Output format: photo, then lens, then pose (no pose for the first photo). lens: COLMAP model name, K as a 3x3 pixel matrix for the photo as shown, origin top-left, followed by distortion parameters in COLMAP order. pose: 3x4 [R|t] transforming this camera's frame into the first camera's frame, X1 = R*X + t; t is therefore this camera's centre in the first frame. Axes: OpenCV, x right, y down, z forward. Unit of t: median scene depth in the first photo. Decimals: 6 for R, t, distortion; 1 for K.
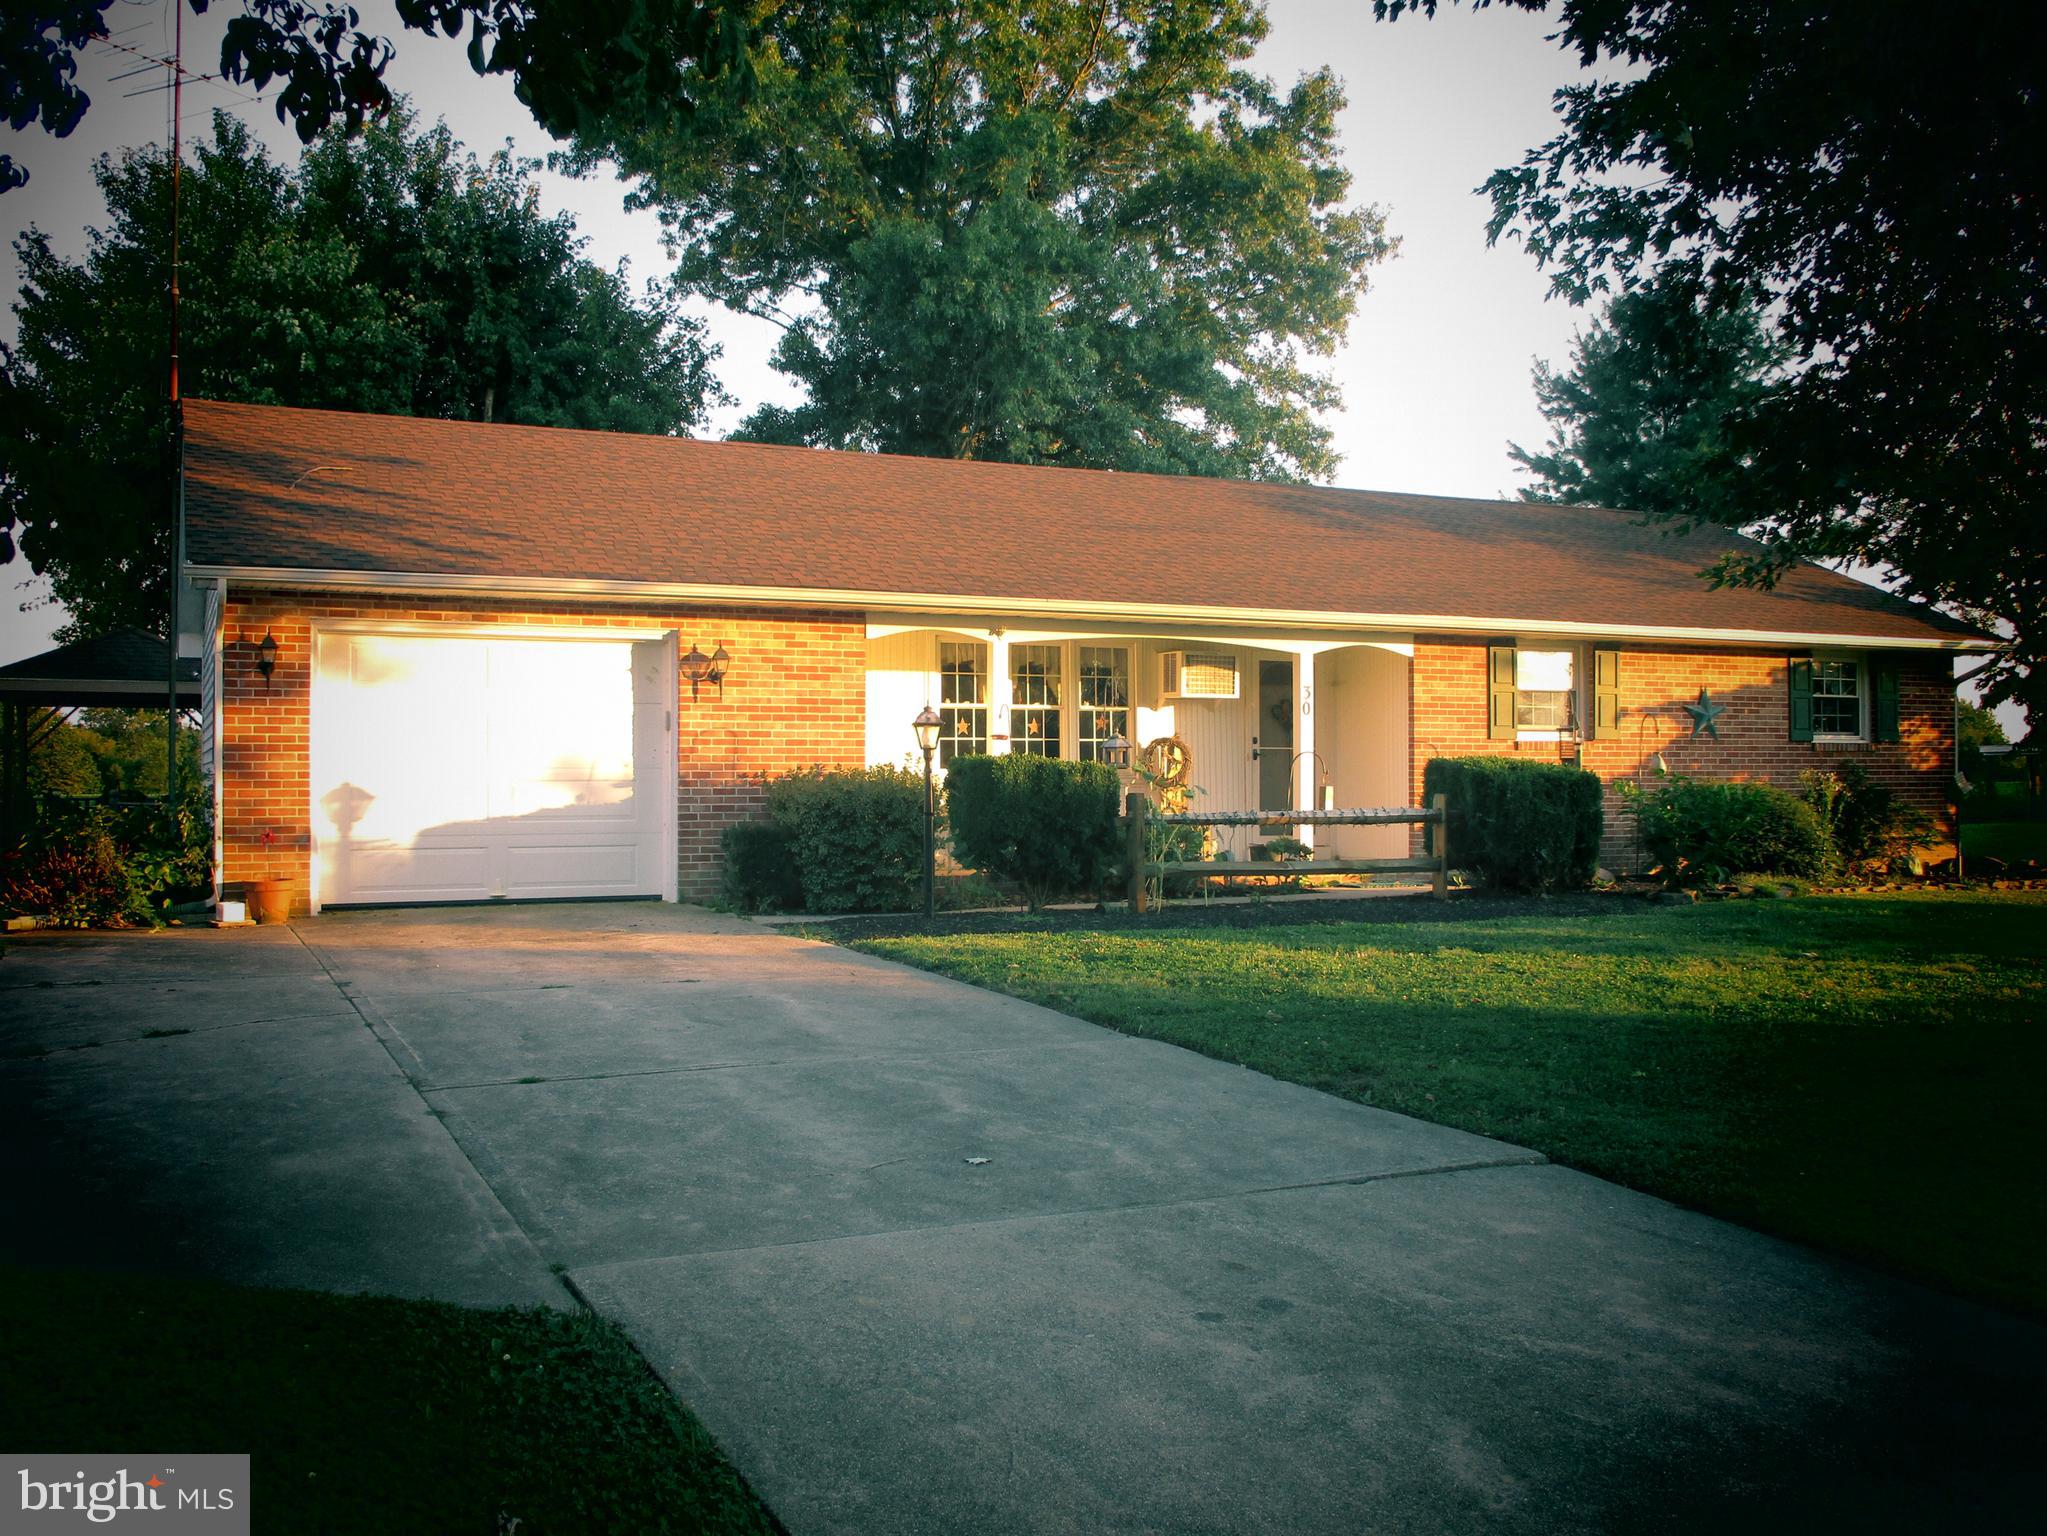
lens RADIAL K [[1844.1, 0, 1023.5], [0, 1844.1, 768.0], [0, 0, 1]] dist [-0.011145, -0.007504]
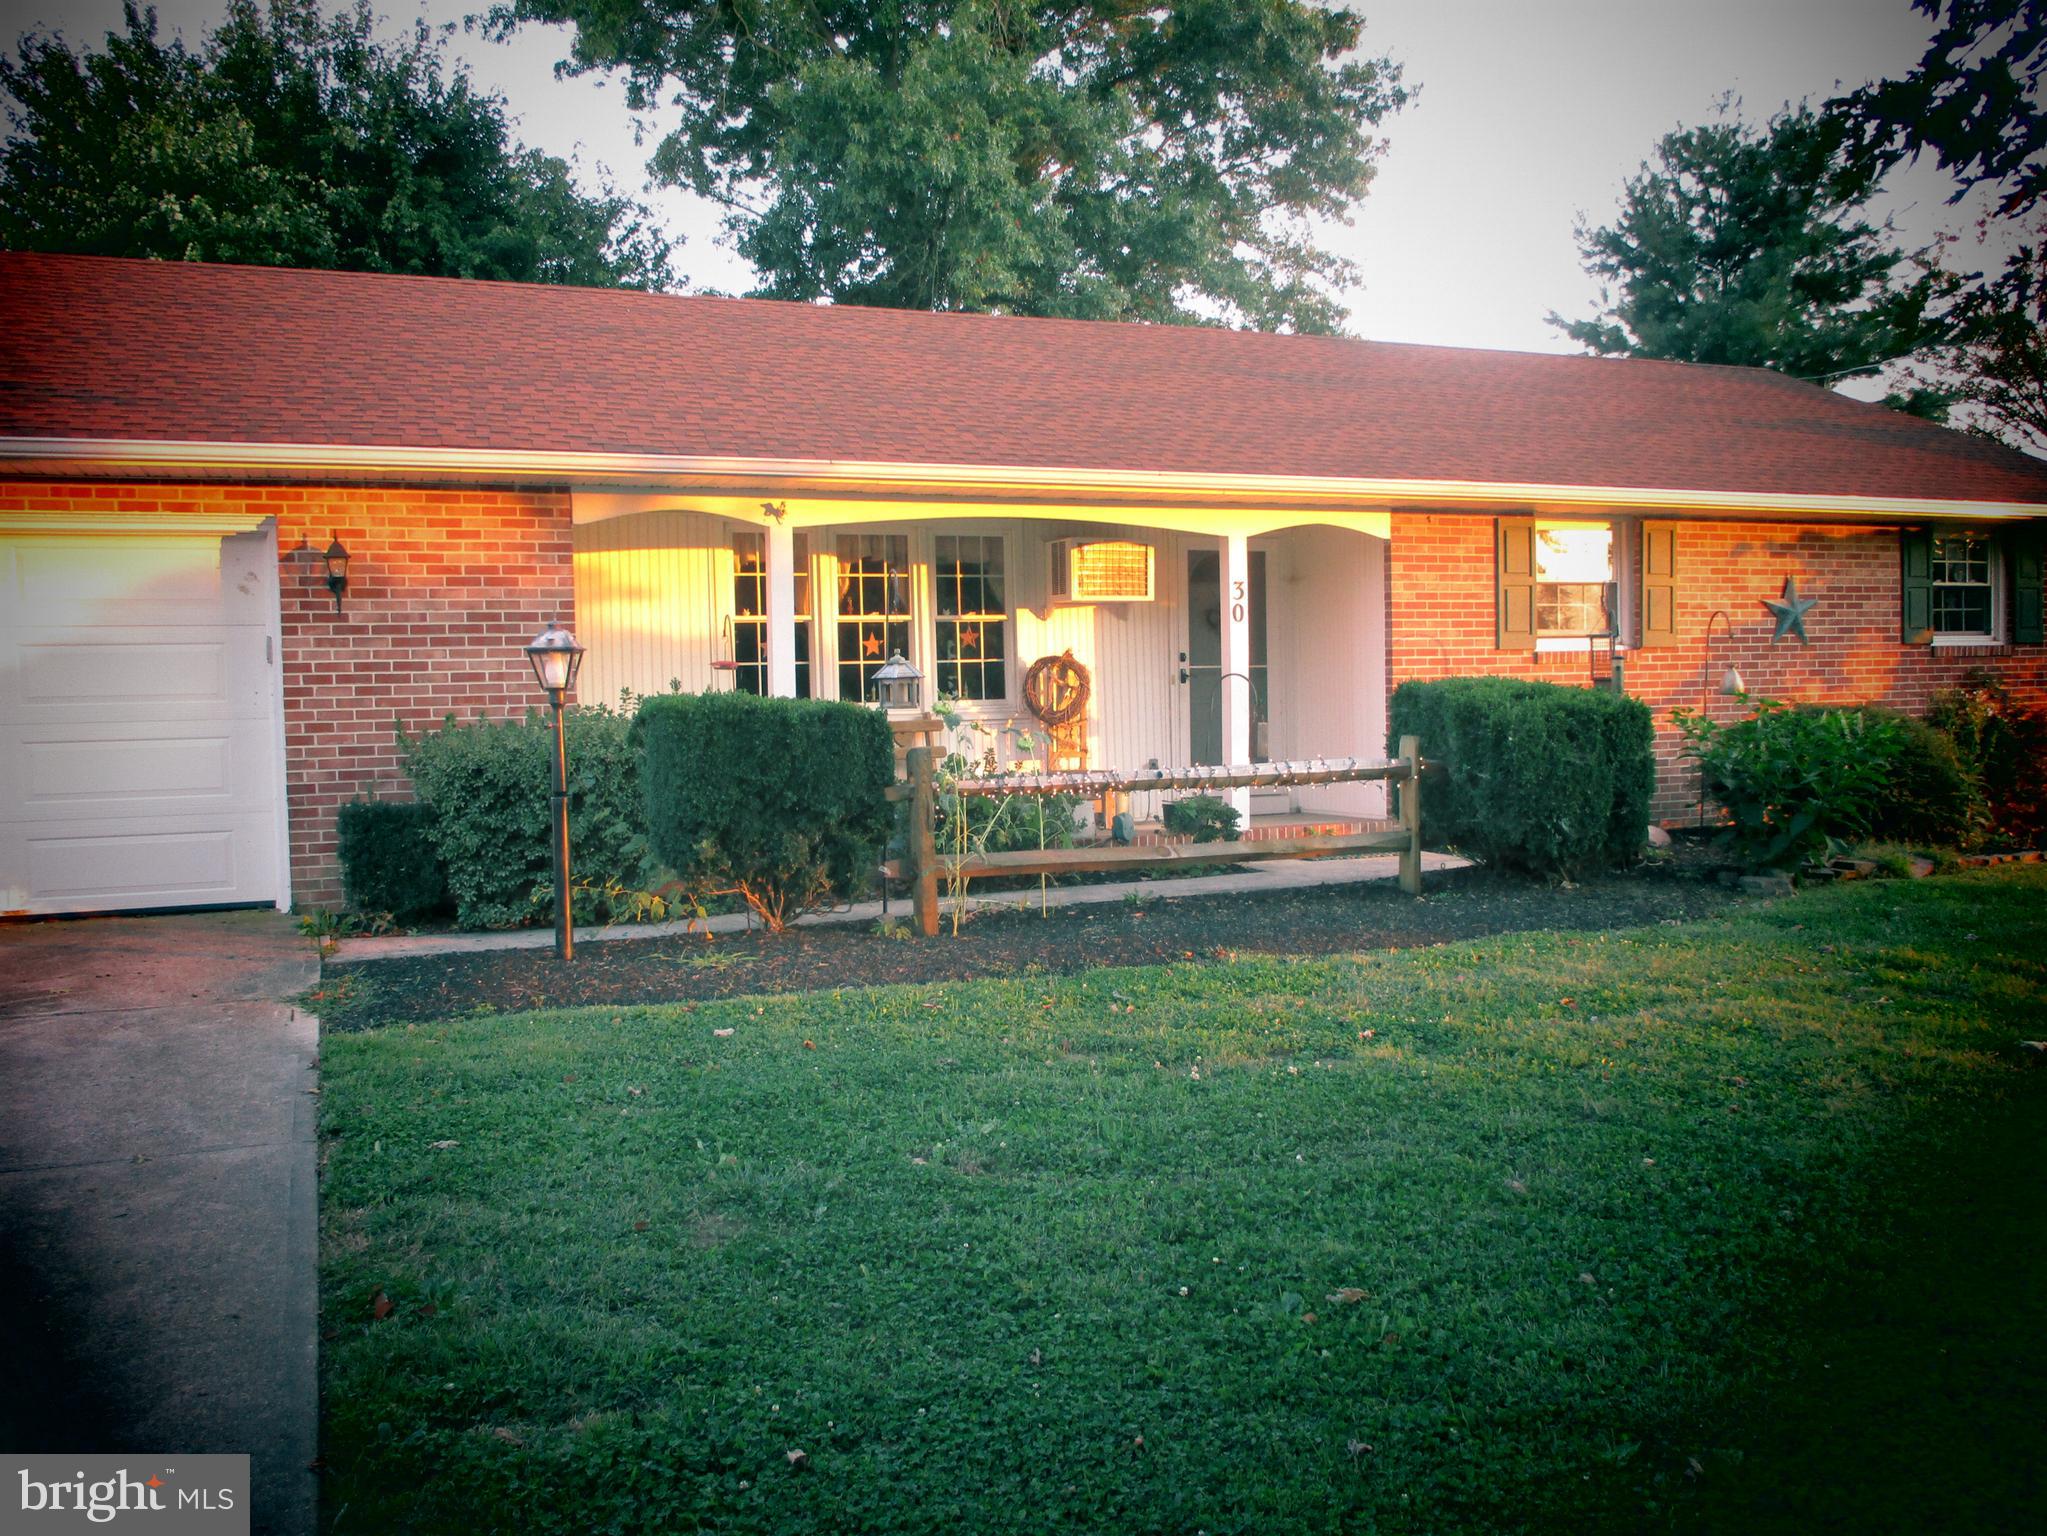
lens RADIAL K [[1699.9, 0, 1023.5], [0, 1699.9, 768.0], [0, 0, 1]] dist [-0.025006, 0.008697]
pose [[0.998600, -0.015605, -0.050538, 0.095202], [0.018299, 0.998412, 0.053285, -0.008027], [0.049627, -0.054135, 0.997300, 0.305762]]
